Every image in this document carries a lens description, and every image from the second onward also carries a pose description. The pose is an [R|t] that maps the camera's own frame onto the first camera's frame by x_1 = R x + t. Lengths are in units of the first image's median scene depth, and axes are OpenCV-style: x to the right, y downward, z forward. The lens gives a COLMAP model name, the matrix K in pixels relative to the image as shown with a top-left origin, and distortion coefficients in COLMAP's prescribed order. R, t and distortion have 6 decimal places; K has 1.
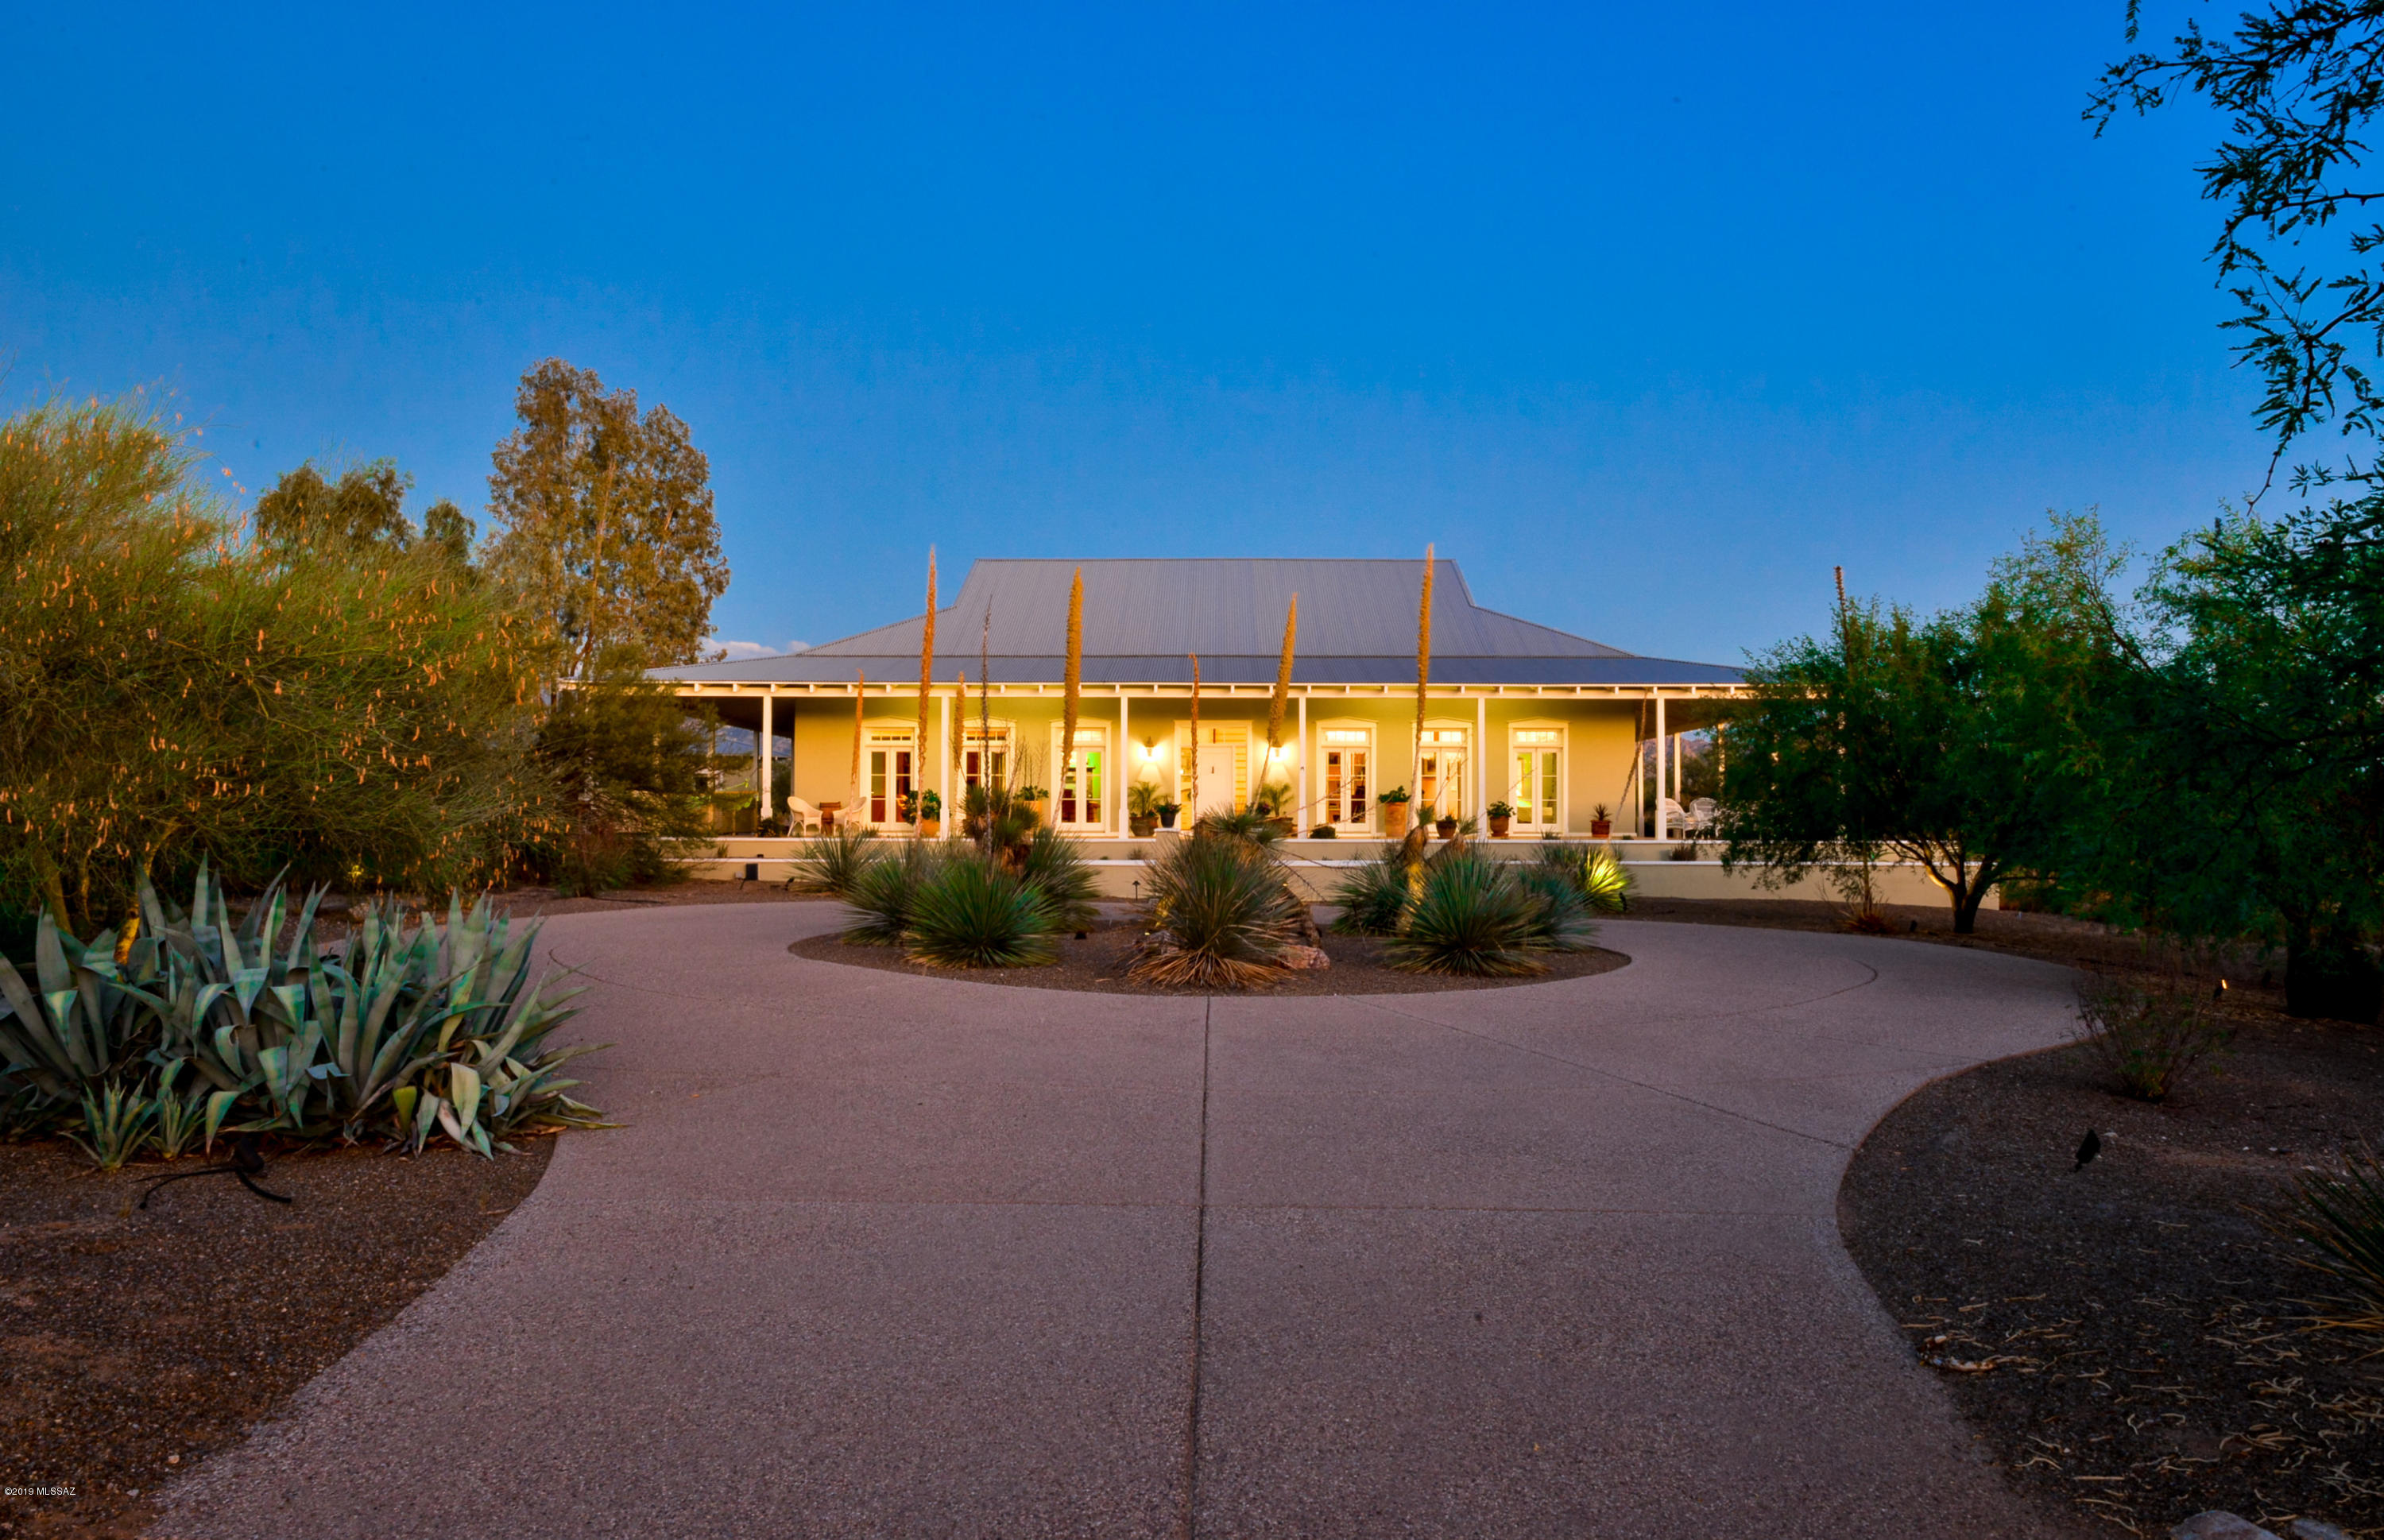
lens RADIAL K [[1628.9, 0, 1201.7], [0, 1628.9, 714.4], [0, 0, 1]] dist [0.001755, -0.000581]
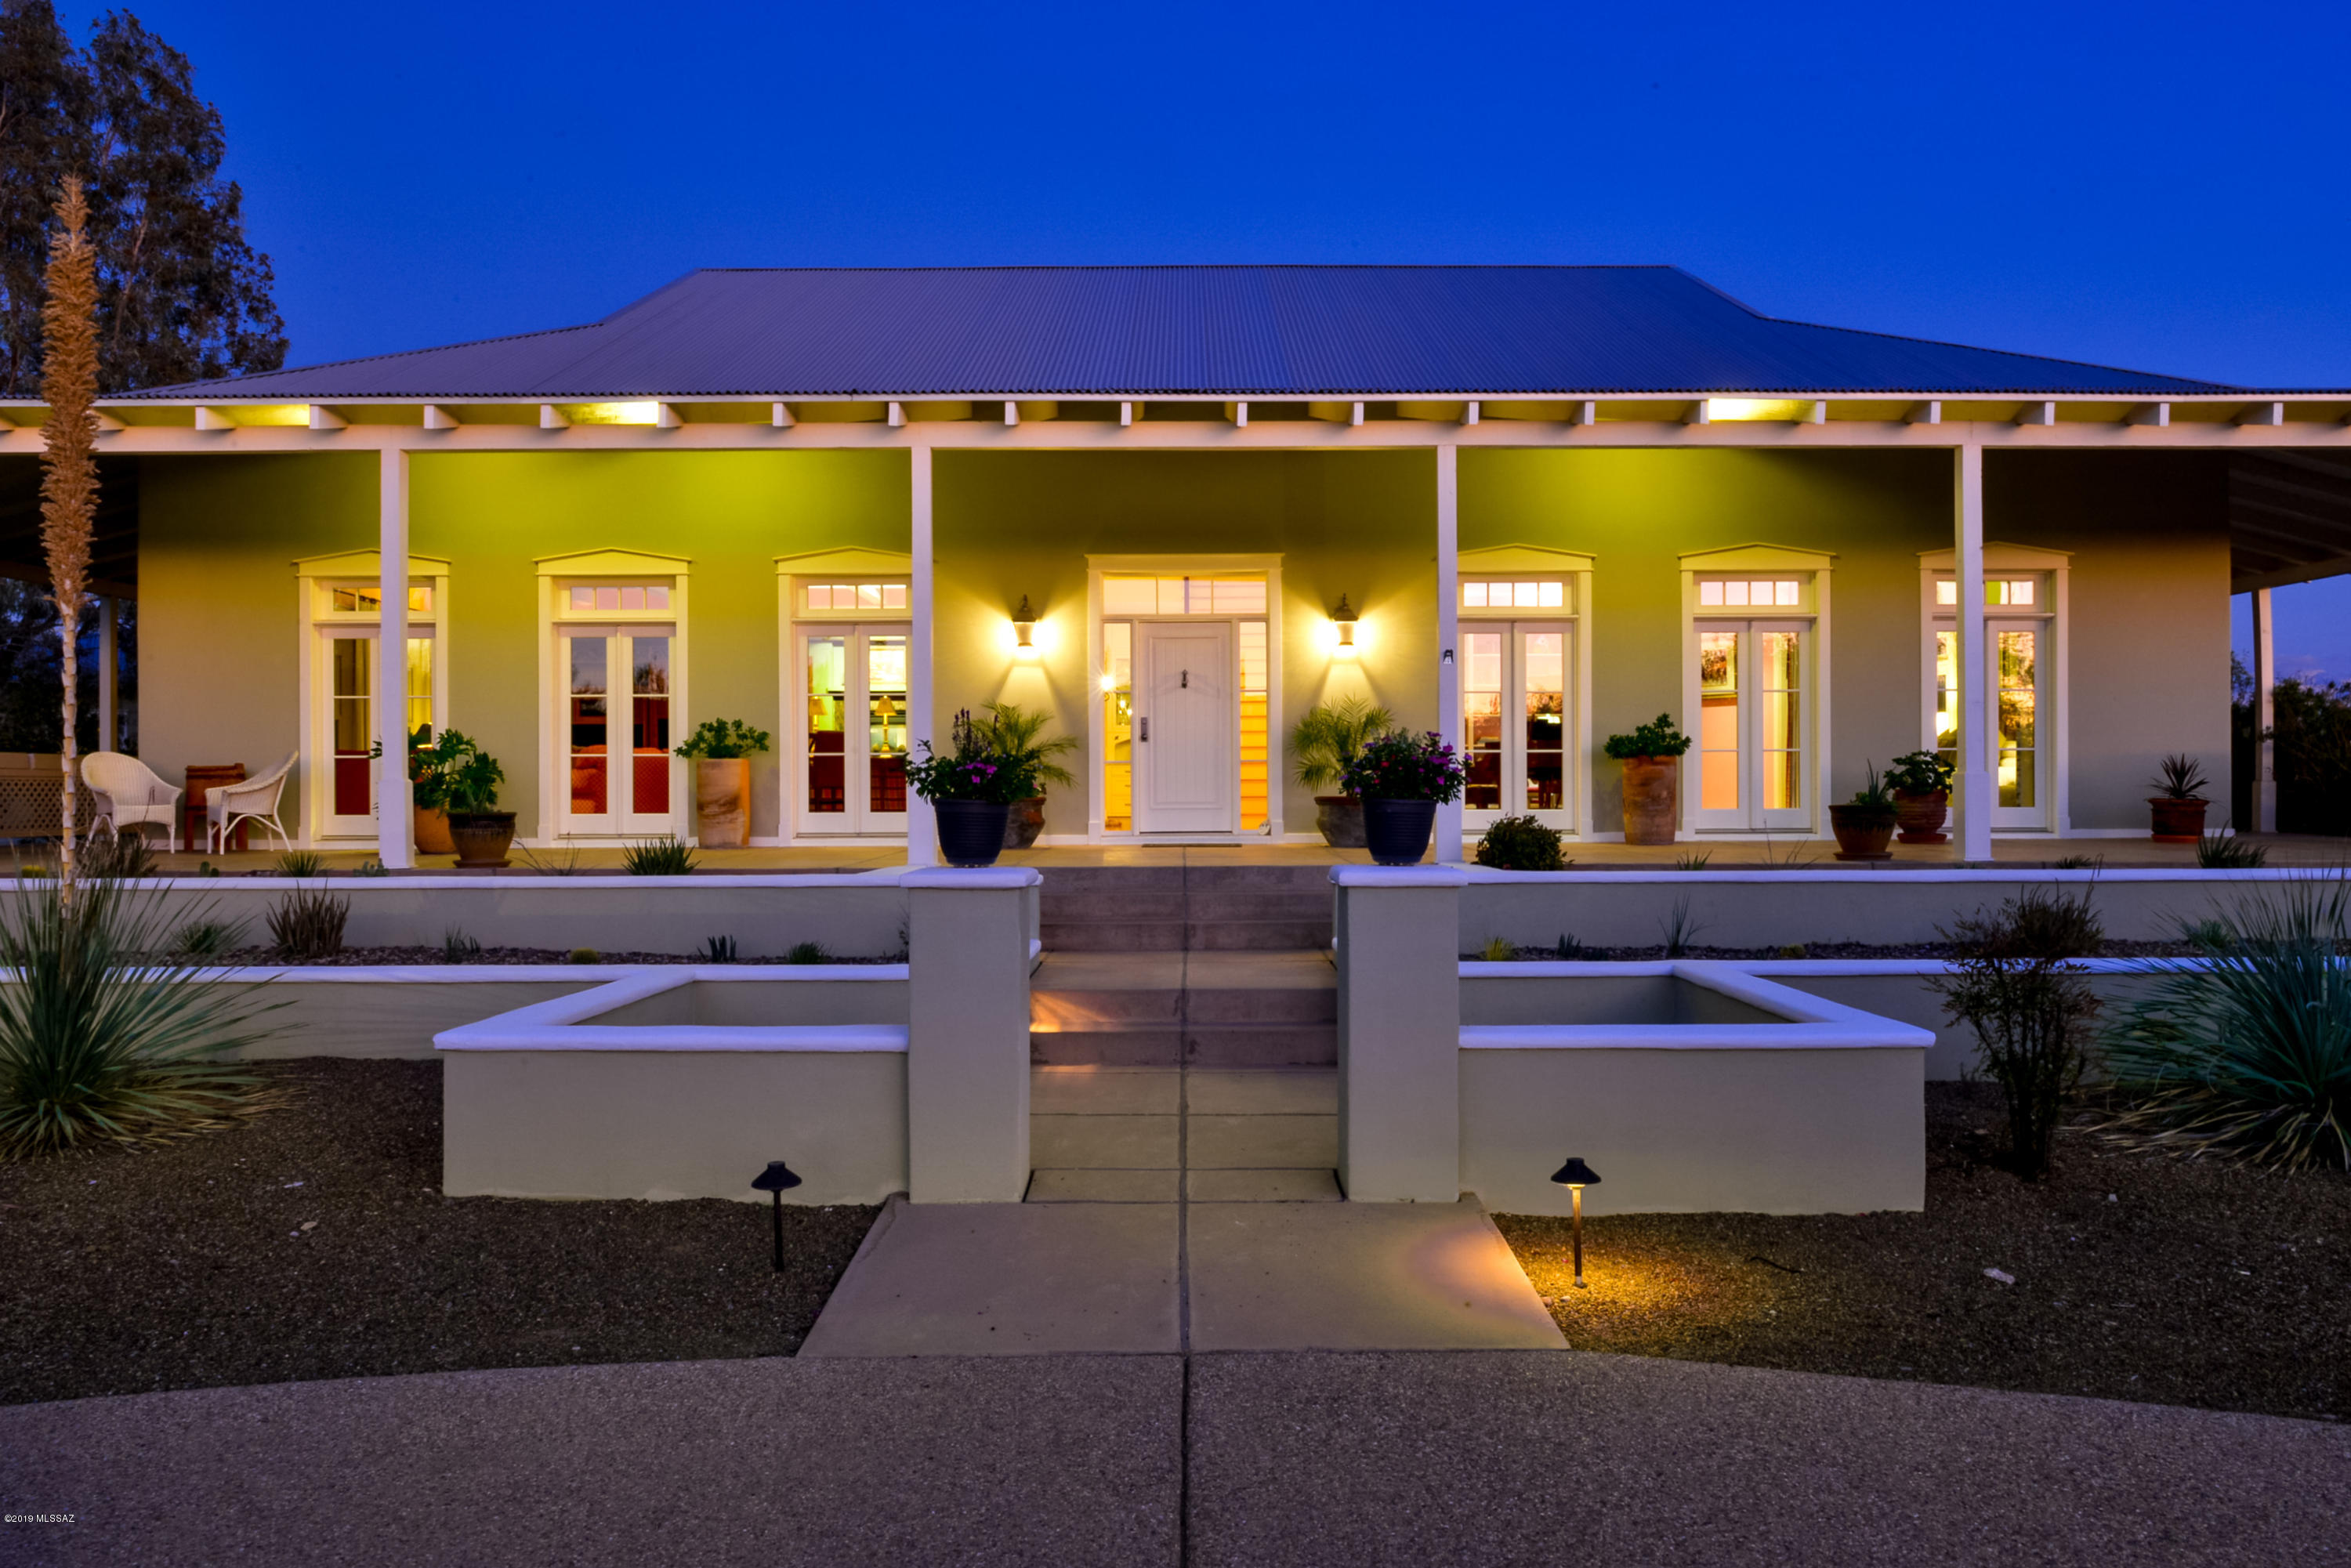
lens RADIAL K [[1546.3, 0, 1175.5], [0, 1546.3, 784.0], [0, 0, 1]] dist [-0.005733, -0.003126]
pose [[0.999940, -0.006764, -0.008564, 0.013314], [0.007245, 0.998320, 0.057480, 0.069728], [0.008161, -0.057539, 0.998310, 1.138206]]
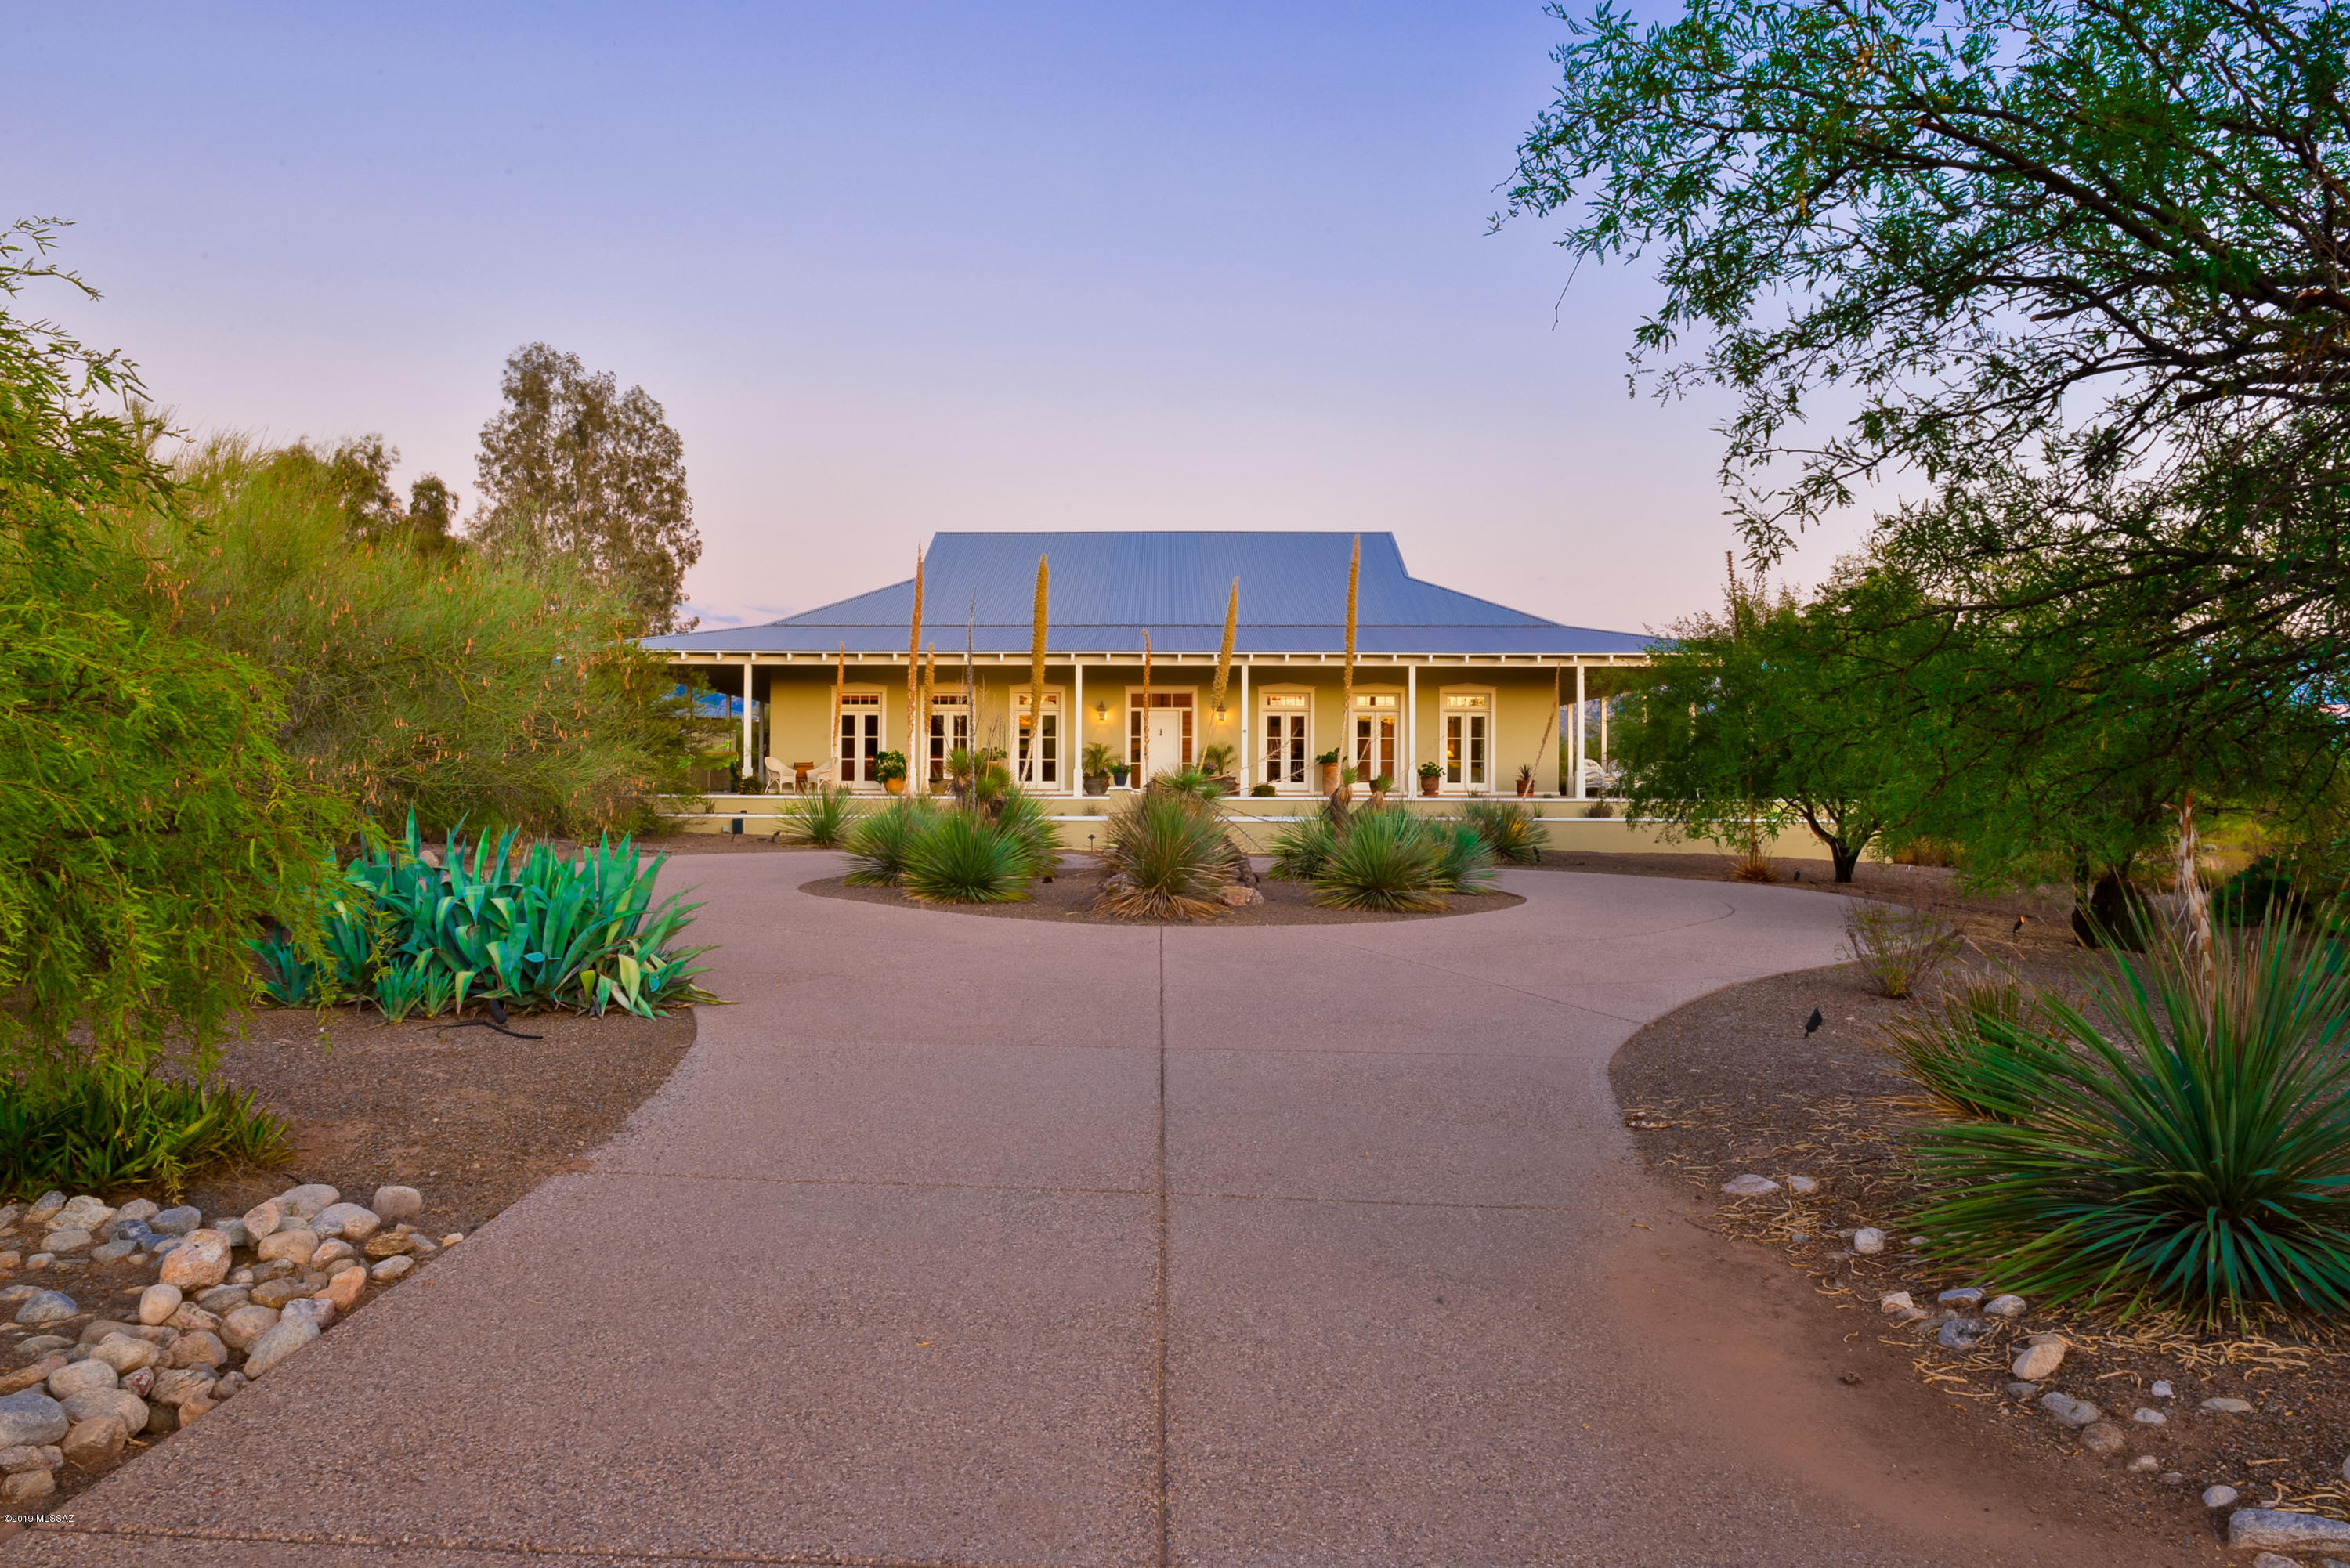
lens RADIAL K [[1545.6, 0, 1175.0], [0, 1545.6, 784.0], [0, 0, 1]] dist [-0.005733, -0.003126]
pose [[0.999867, 0.001217, 0.016288, -0.001083], [-0.002317, 0.997701, 0.067731, -0.002119], [-0.016169, -0.067760, 0.997571, -0.032675]]
